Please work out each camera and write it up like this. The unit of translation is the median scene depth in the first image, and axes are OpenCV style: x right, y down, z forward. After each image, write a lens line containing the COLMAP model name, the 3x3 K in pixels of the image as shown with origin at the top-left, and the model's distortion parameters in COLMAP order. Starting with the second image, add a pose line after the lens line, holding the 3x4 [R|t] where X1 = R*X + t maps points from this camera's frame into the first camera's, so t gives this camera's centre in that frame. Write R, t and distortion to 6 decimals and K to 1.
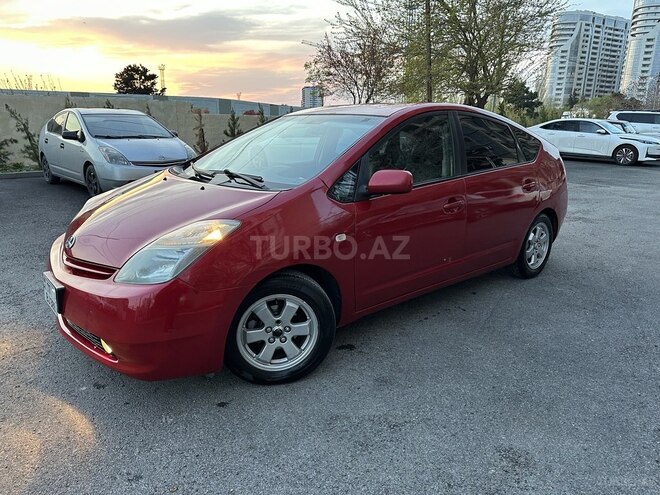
lens RADIAL K [[467.1, 0, 330.0], [0, 467.1, 245.7], [0, 0, 1]] dist [0.037275, -0.041418]
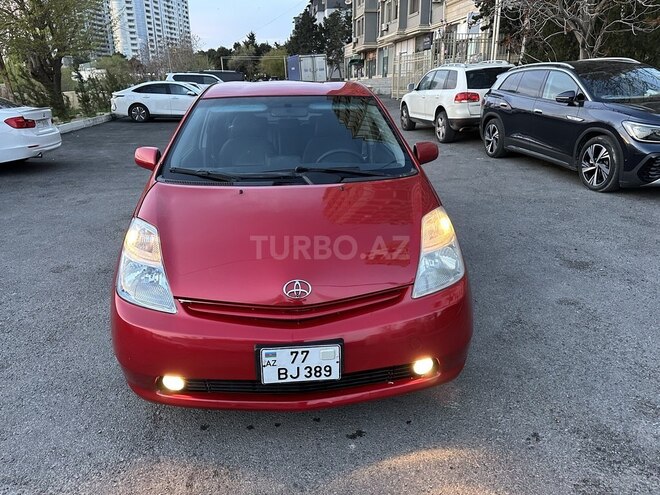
lens RADIAL K [[467.1, 0, 329.5], [0, 467.1, 245.2], [0, 0, 1]] dist [0.037275, -0.041418]
pose [[0.587473, -0.285322, 0.757276, -0.143489], [0.225396, 0.956443, 0.185507, -0.027220], [-0.777221, 0.061706, 0.626195, 0.064413]]
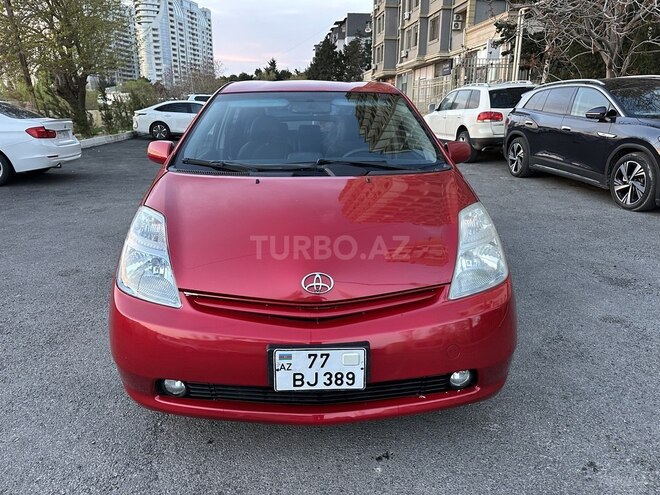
lens RADIAL K [[467.1, 0, 327.6], [0, 467.1, 248.2], [0, 0, 1]] dist [0.037275, -0.041418]
pose [[0.619988, -0.235433, 0.748455, -0.136591], [0.207266, 0.969178, 0.133174, -0.017791], [-0.756740, 0.072563, 0.649676, 0.075462]]
